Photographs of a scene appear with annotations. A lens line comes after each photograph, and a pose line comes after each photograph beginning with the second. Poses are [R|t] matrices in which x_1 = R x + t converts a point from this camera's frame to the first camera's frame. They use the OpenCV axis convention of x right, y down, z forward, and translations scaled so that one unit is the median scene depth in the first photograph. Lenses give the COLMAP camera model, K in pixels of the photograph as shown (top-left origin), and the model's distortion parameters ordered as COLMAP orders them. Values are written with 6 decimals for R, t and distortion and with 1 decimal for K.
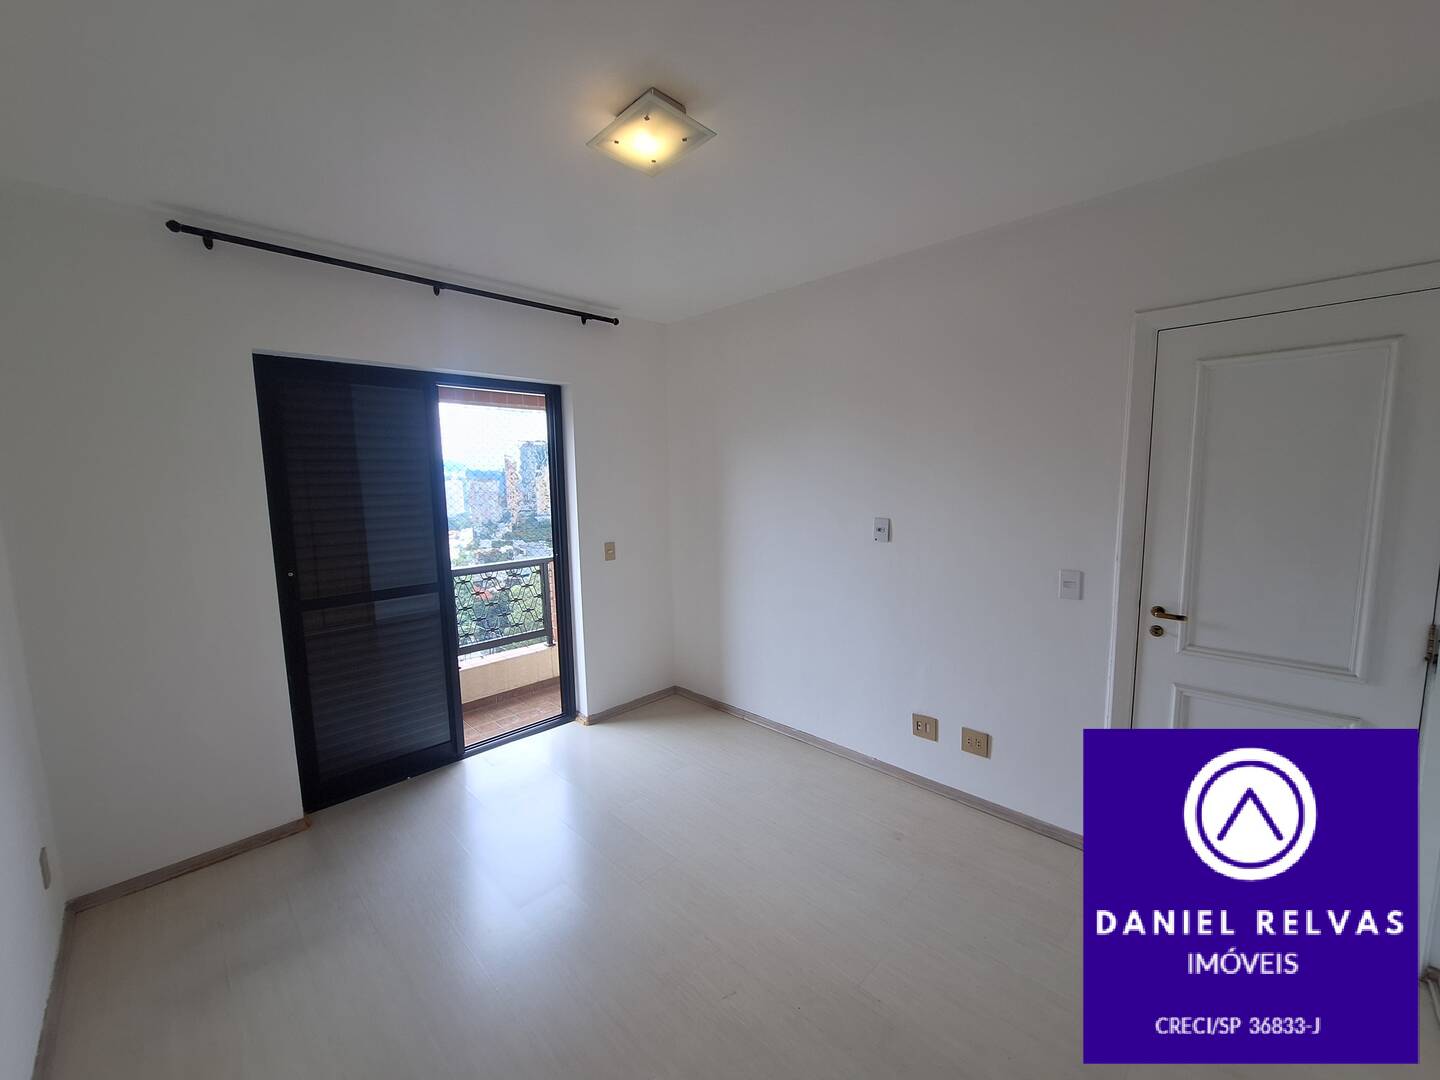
lens RADIAL K [[567.8, 0, 724.9], [0, 567.8, 543.1], [0, 0, 1]] dist [0.000588, 0.000199]
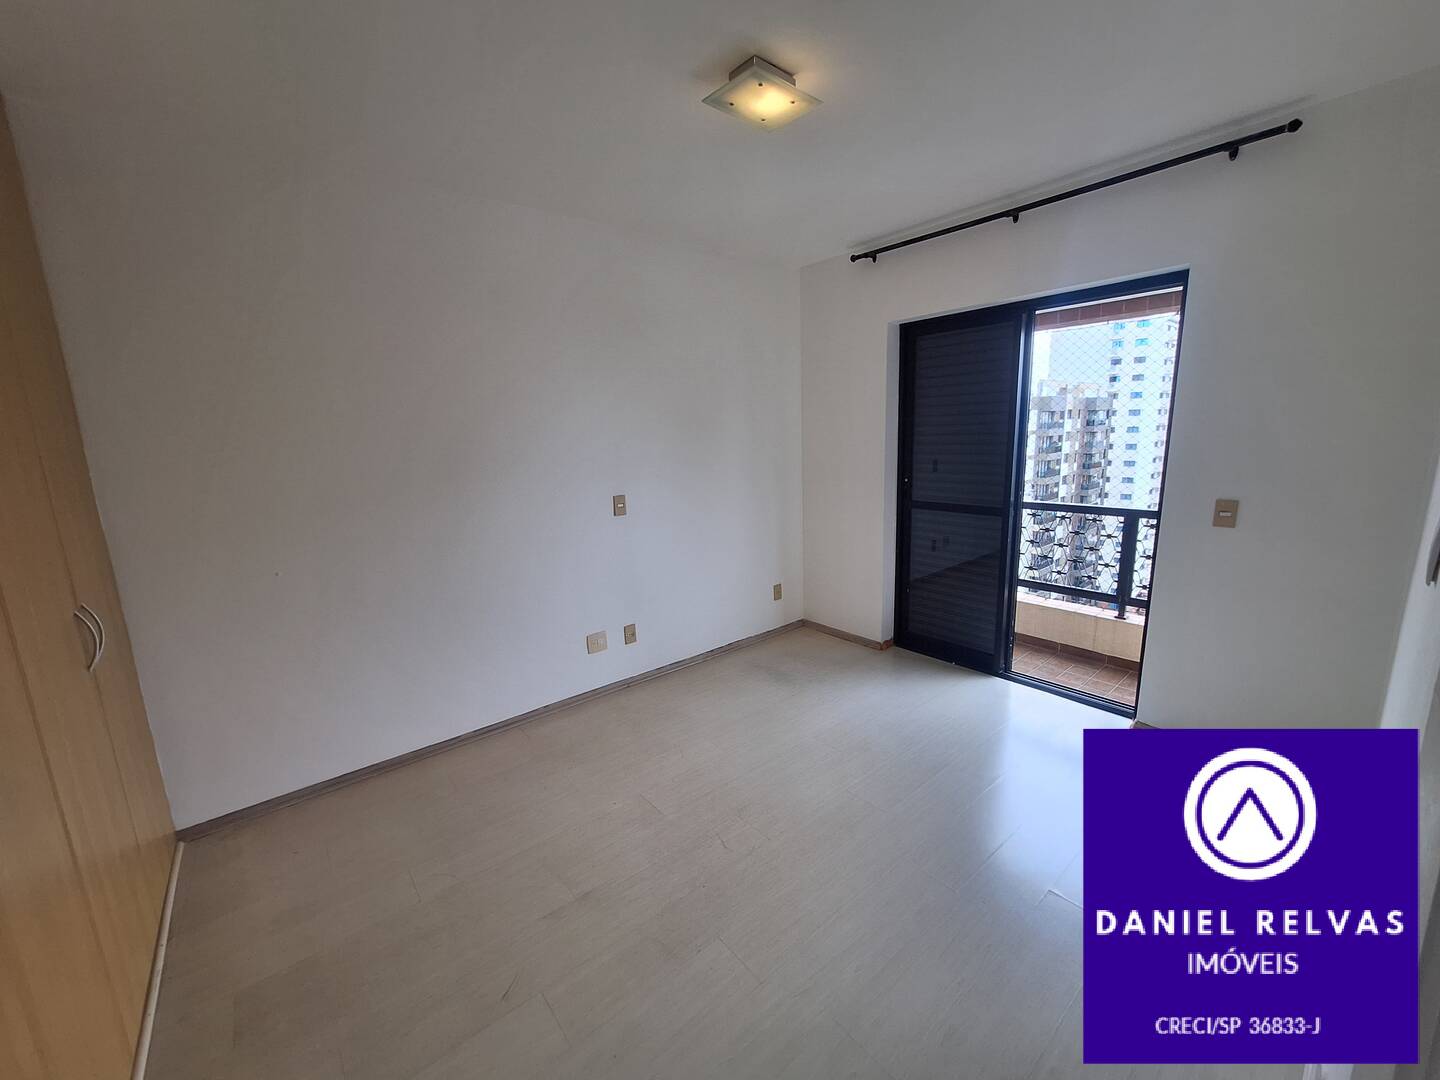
lens RADIAL K [[567.8, 0, 724.9], [0, 567.8, 543.1], [0, 0, 1]] dist [0.000588, 0.000199]
pose [[-0.093932, 0.224962, -0.969829, 0.572729], [-0.076756, 0.969601, 0.232343, -0.073434], [0.992615, 0.096265, -0.073809, 0.555293]]
